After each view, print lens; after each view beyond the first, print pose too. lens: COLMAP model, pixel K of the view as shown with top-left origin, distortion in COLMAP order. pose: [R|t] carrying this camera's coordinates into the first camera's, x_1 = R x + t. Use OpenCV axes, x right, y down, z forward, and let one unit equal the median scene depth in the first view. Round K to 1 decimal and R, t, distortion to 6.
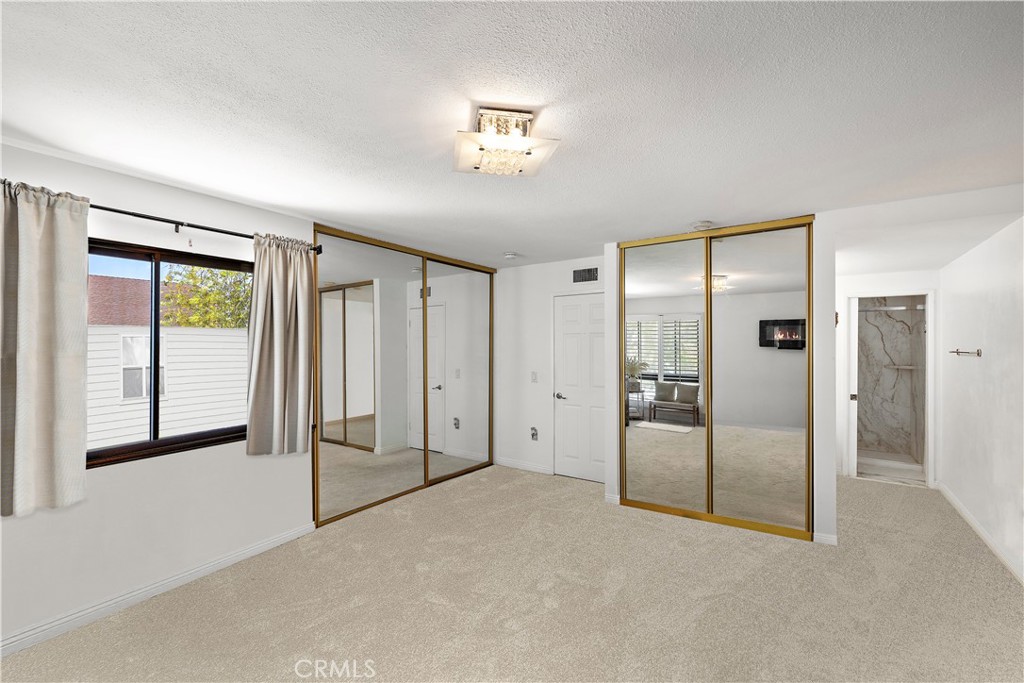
lens RADIAL K [[435.6, 0, 511.3], [0, 435.6, 346.3], [0, 0, 1]] dist [0.001160, 0.000170]
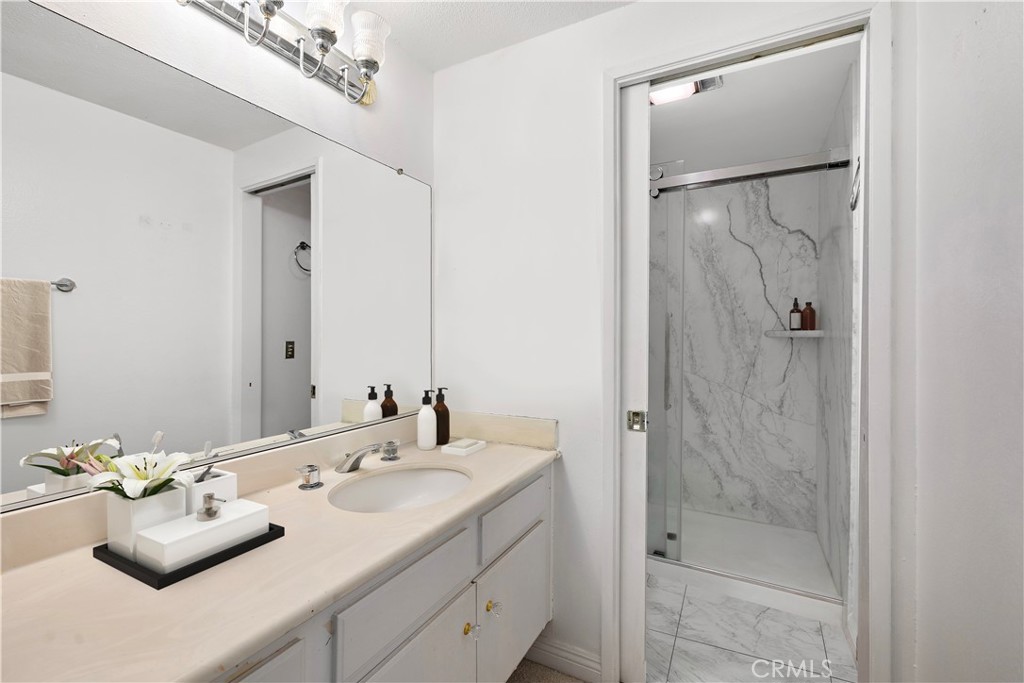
lens RADIAL K [[435.6, 0, 512.9], [0, 435.6, 336.9], [0, 0, 1]] dist [0.001160, 0.000170]
pose [[0.993503, -0.000809, 0.113806, 0.552953], [0.000366, 0.999992, 0.003908, 0.048073], [-0.113808, -0.003841, 0.993495, 0.590244]]
